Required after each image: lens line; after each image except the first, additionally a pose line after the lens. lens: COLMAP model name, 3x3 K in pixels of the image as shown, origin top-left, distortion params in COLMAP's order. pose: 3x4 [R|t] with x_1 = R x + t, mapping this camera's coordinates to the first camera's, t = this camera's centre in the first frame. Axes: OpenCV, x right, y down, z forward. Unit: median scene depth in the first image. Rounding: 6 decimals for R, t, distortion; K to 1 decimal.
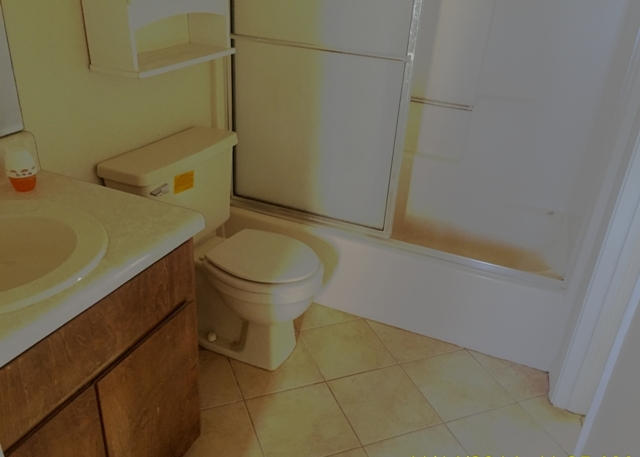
lens RADIAL K [[559.4, 0, 320.0], [0, 559.4, 228.5], [0, 0, 1]] dist [0.001823, 0.002065]
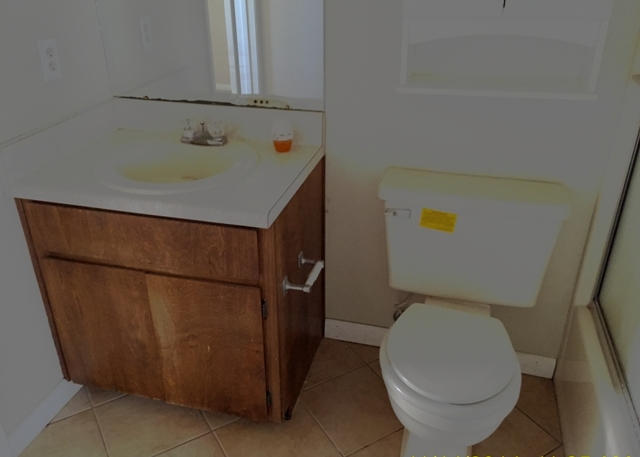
lens RADIAL K [[549.3, 0, 320.0], [0, 549.3, 228.5], [0, 0, 1]] dist [0.159740, -0.007852]
pose [[0.150166, 0.395069, -0.906295, 0.548763], [-0.437731, 0.848513, 0.297352, -0.262319], [0.886477, 0.352061, 0.300351, 0.605454]]
